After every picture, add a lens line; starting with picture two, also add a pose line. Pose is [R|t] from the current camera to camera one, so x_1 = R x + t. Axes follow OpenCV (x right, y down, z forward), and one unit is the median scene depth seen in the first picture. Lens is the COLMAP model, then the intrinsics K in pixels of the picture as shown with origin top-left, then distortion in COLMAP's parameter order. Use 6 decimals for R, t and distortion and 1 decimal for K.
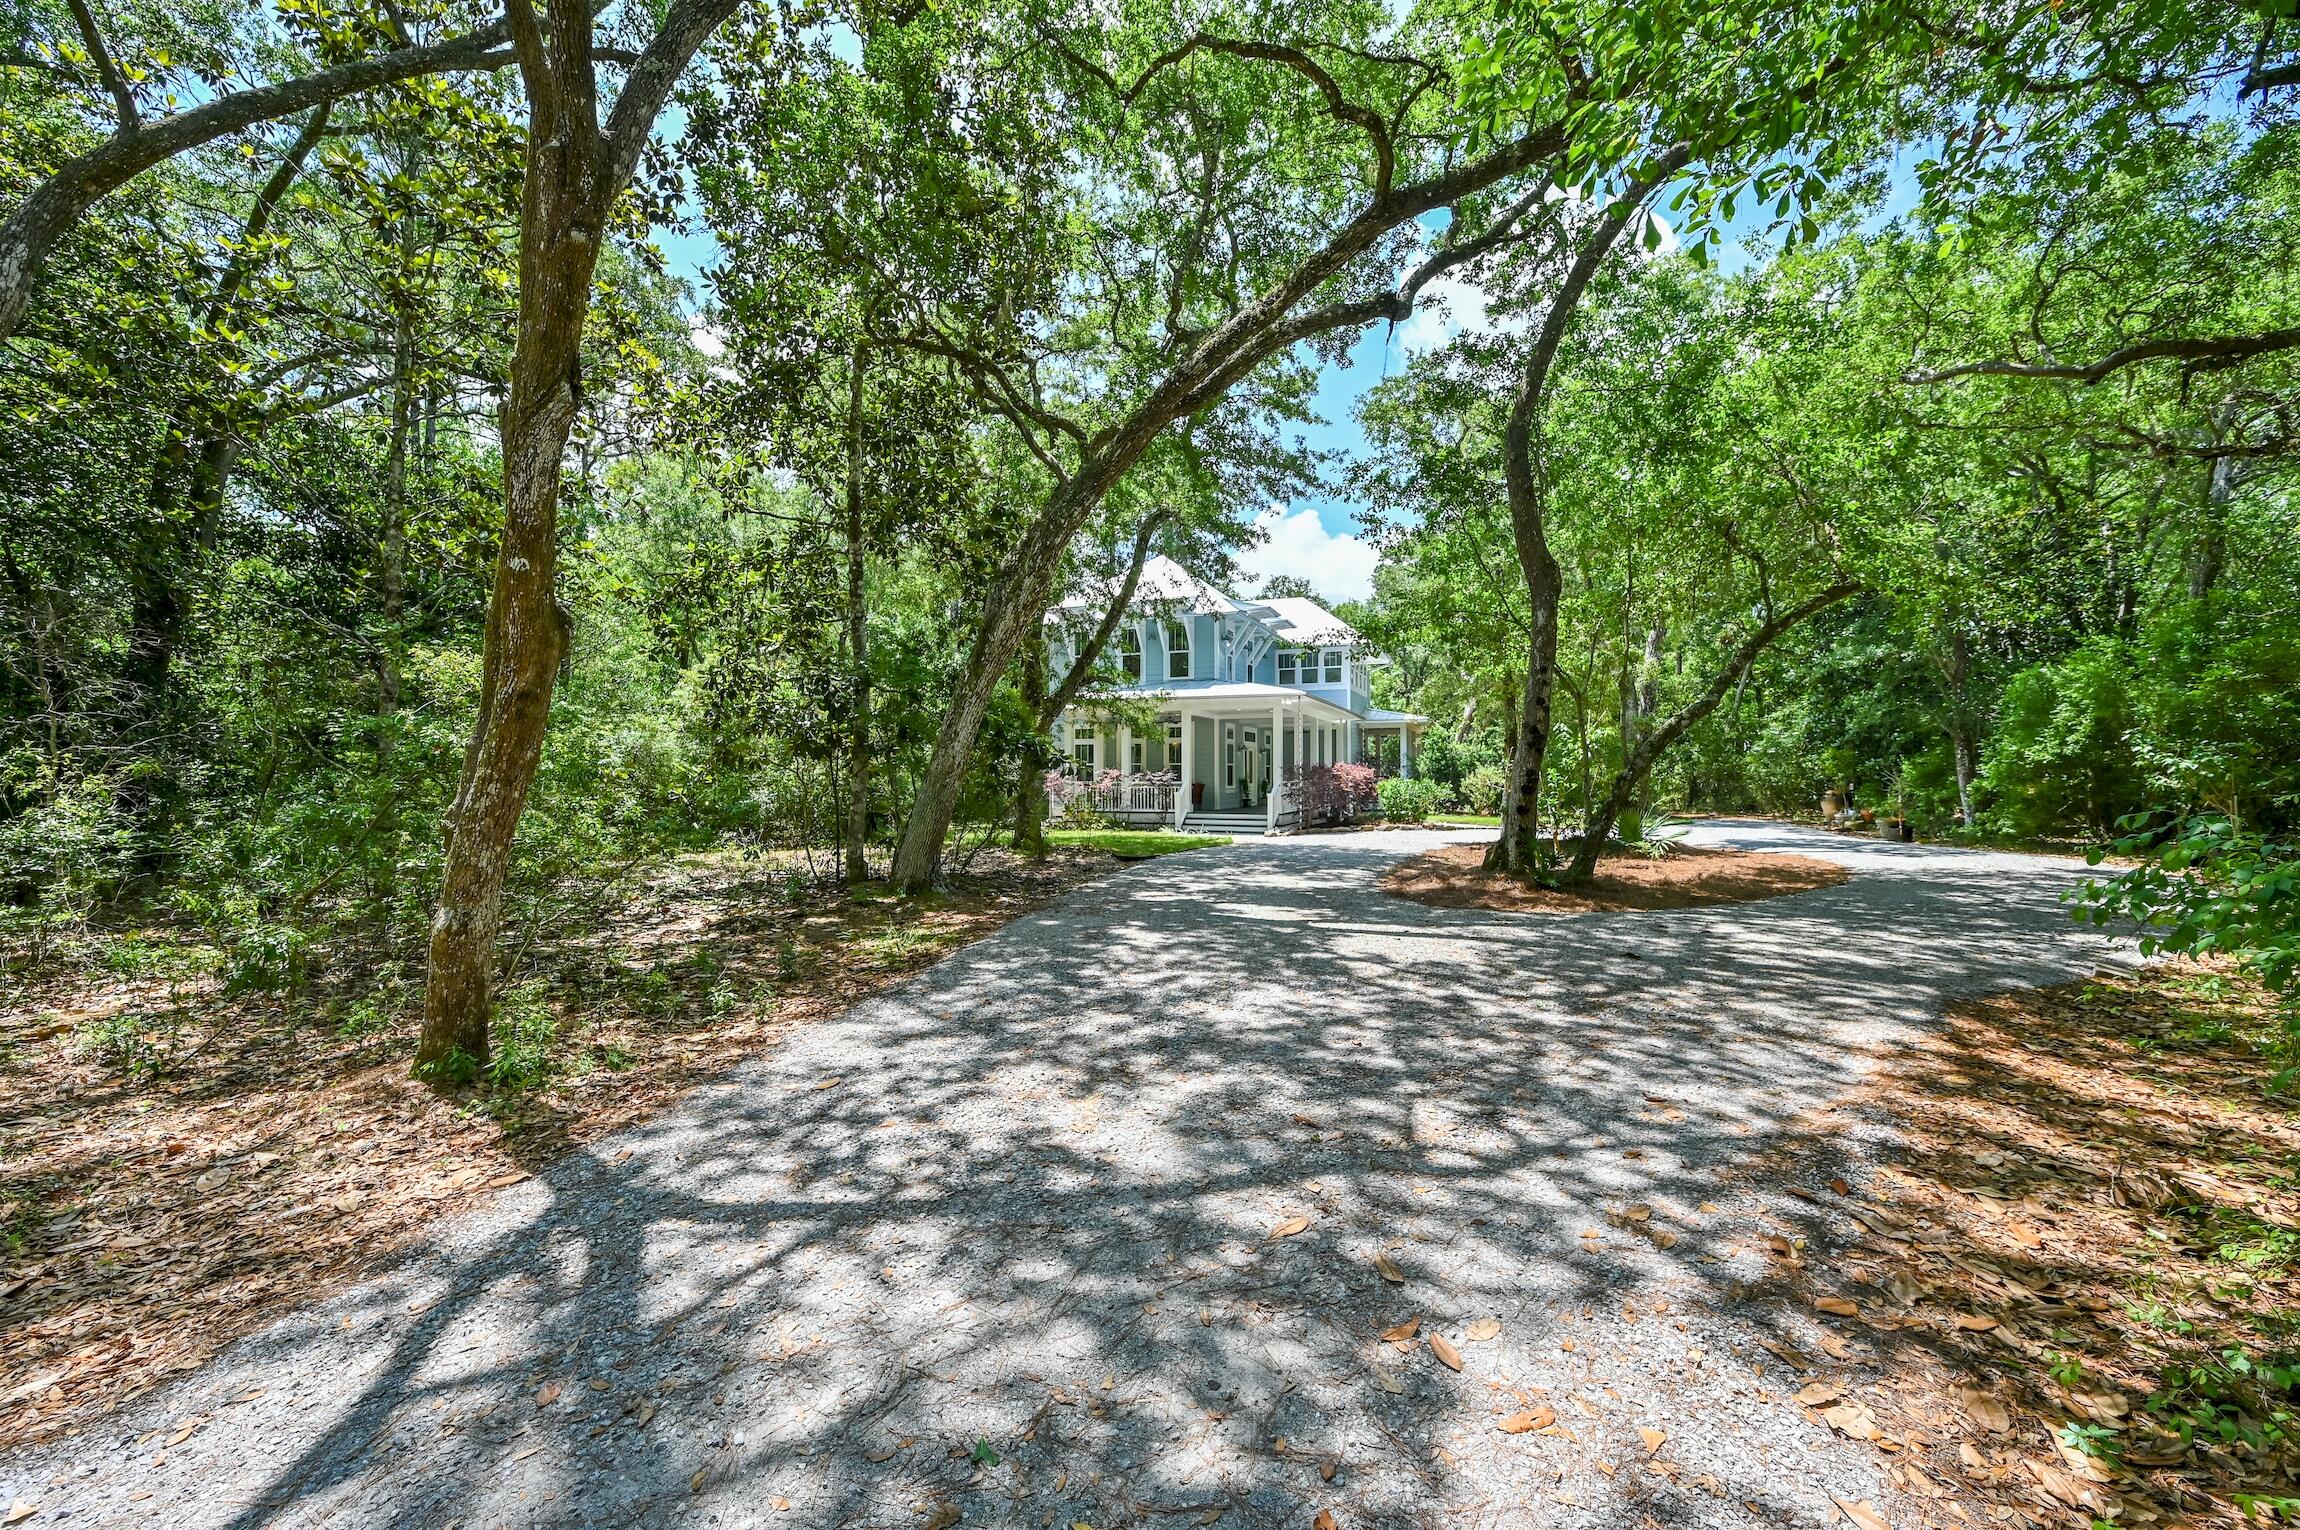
lens RADIAL K [[949.3, 0, 1145.3], [0, 949.3, 772.5], [0, 0, 1]] dist [0.001129, 0.000038]
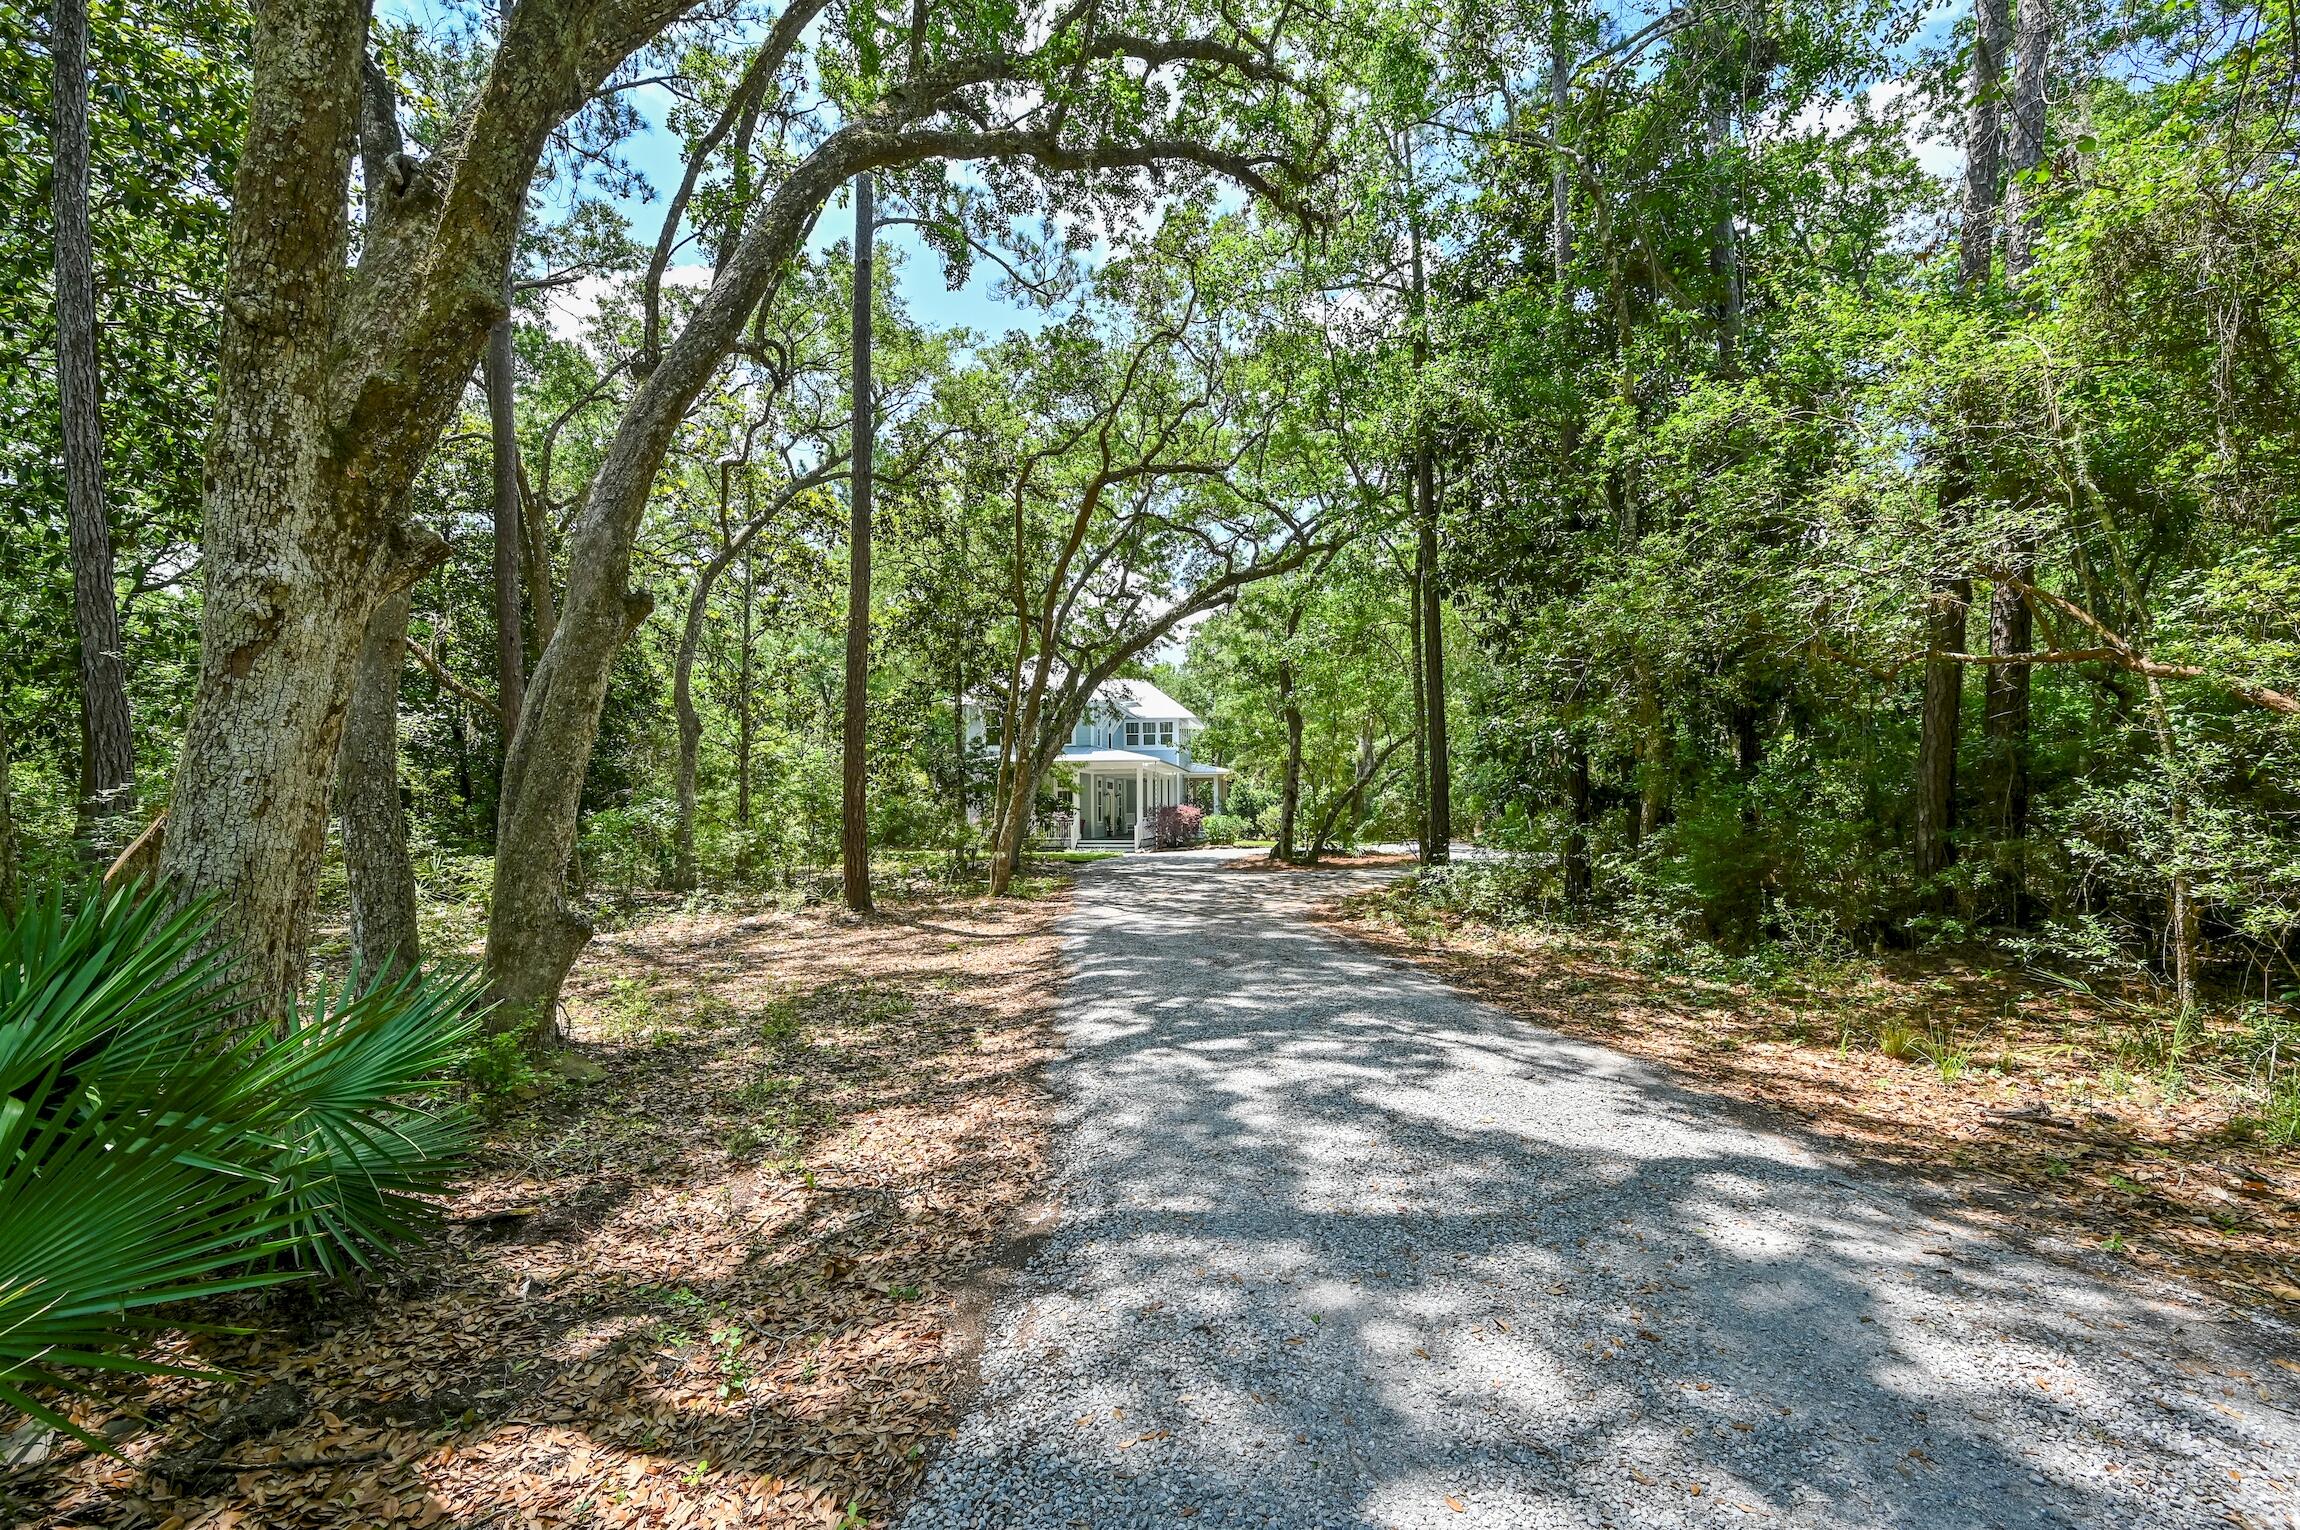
lens RADIAL K [[949.3, 0, 1146.5], [0, 949.3, 806.2], [0, 0, 1]] dist [0.001129, 0.000038]
pose [[0.978557, -0.005057, 0.205912, -0.148177], [0.005705, 0.999980, -0.002550, -0.004528], [-0.205895, 0.003670, 0.978567, -0.435420]]
